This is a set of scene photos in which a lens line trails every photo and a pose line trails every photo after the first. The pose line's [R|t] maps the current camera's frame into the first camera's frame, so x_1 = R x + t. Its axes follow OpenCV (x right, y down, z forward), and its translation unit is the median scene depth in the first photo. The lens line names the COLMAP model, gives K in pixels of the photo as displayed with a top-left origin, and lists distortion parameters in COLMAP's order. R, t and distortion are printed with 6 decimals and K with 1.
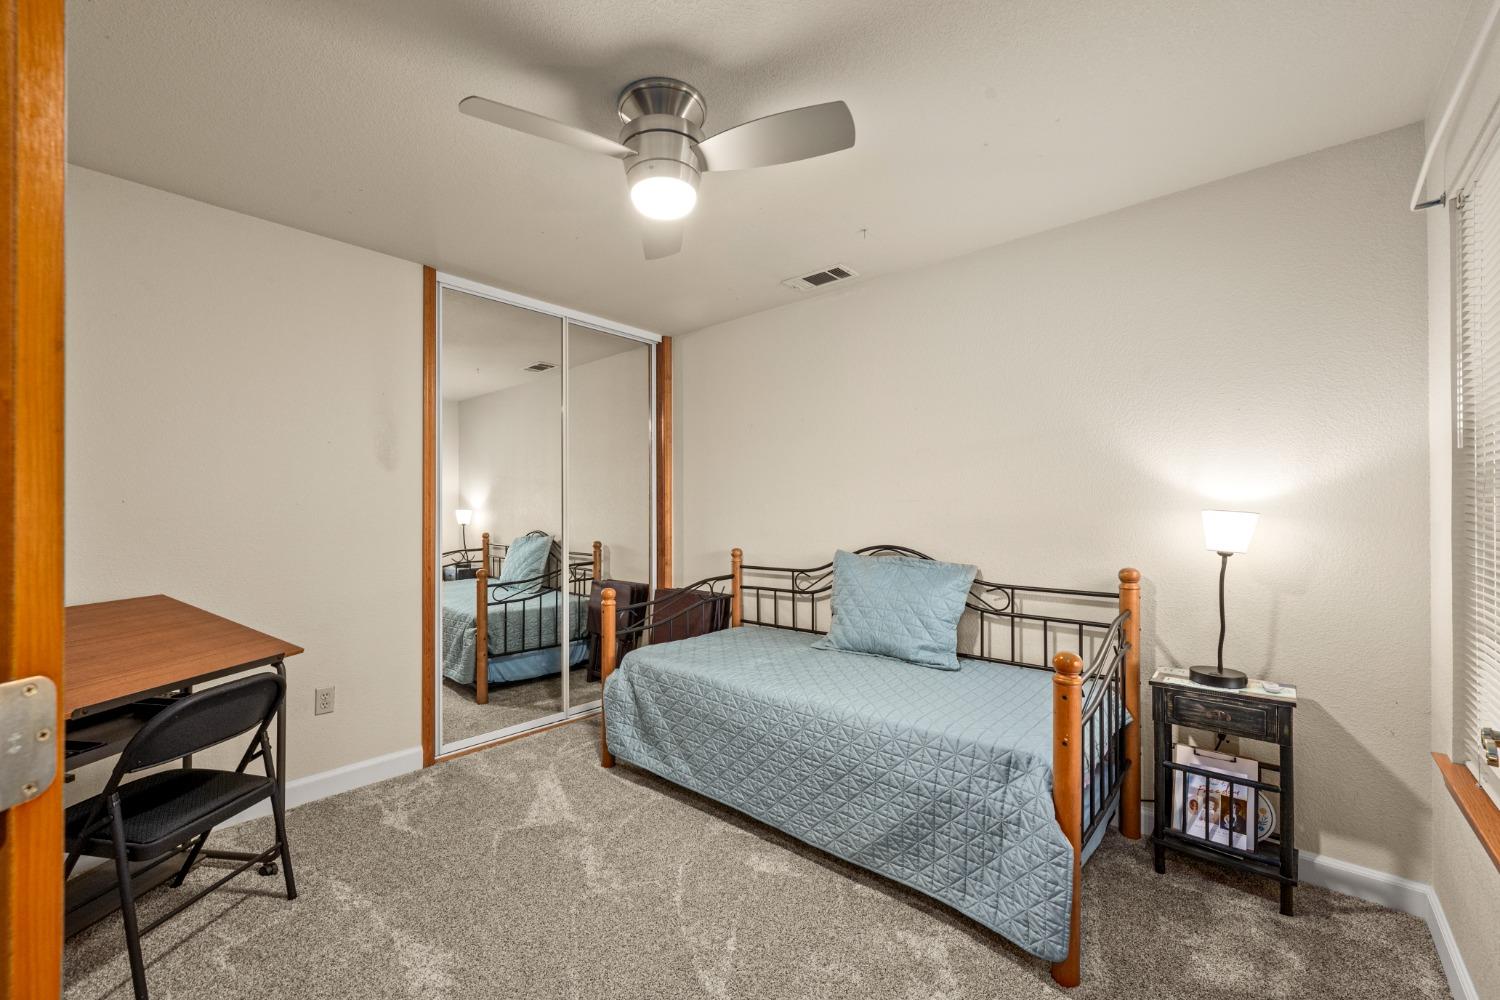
lens RADIAL K [[600.7, 0, 746.3], [0, 600.7, 505.5], [0, 0, 1]] dist [-0.001156, -0.000033]
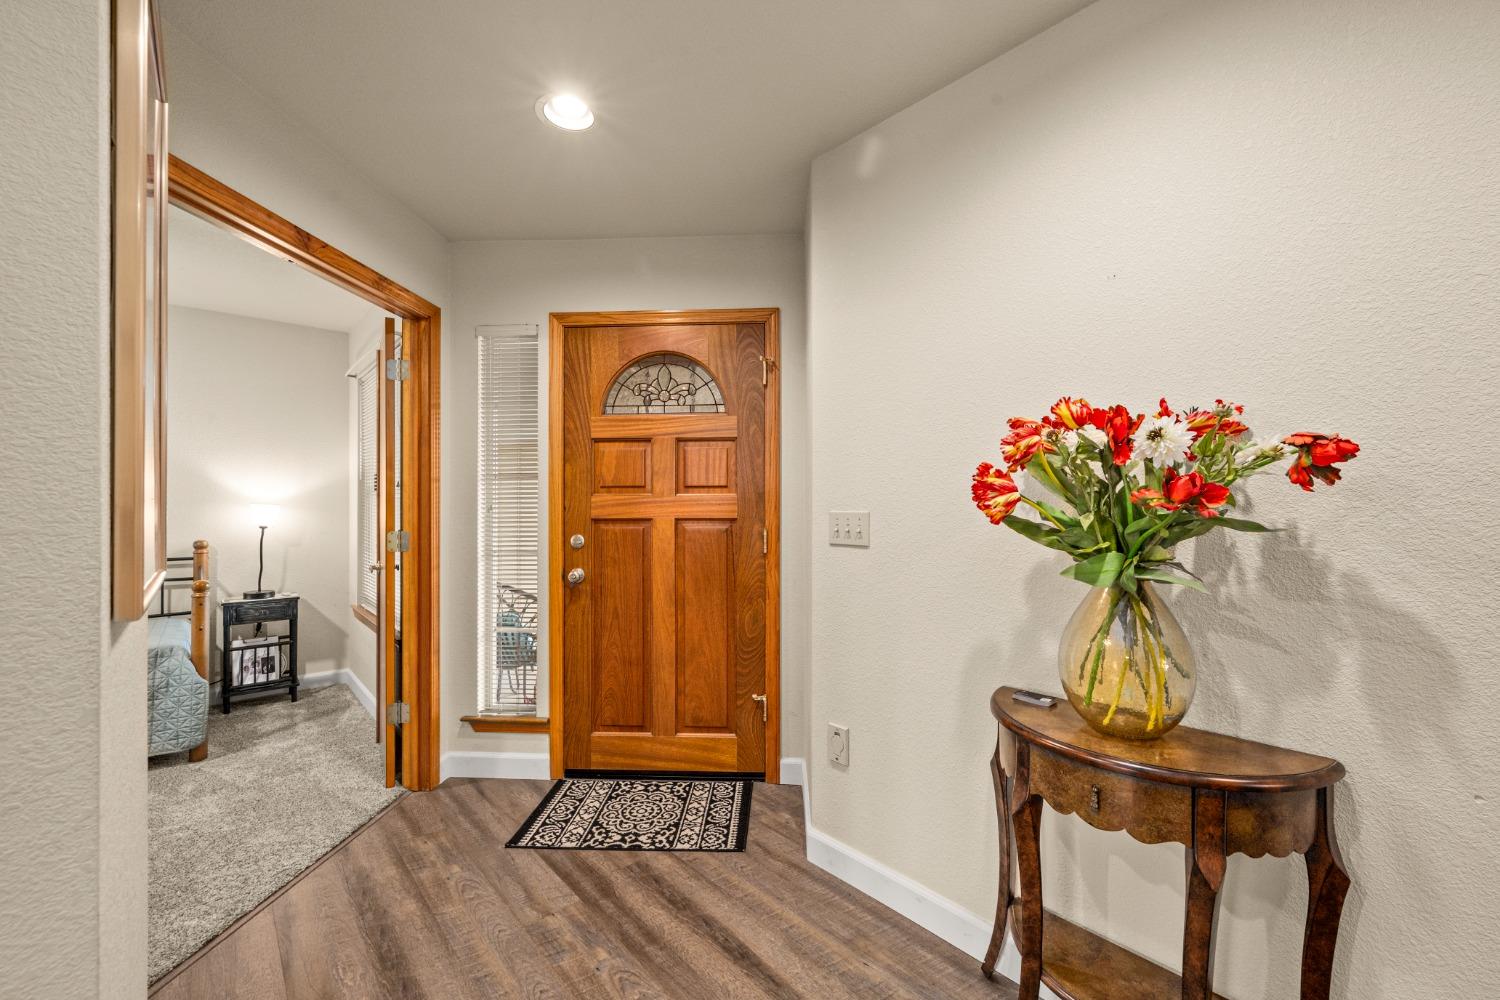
lens RADIAL K [[593.7, 0, 720.7], [0, 593.7, 505.9], [0, 0, 1]] dist [0.000158, 0.000108]
pose [[0.130286, 0.004450, 0.991466, -0.855422], [-0.004354, 0.999983, -0.003916, 0.016839], [-0.991467, -0.003806, 0.130303, -0.651419]]
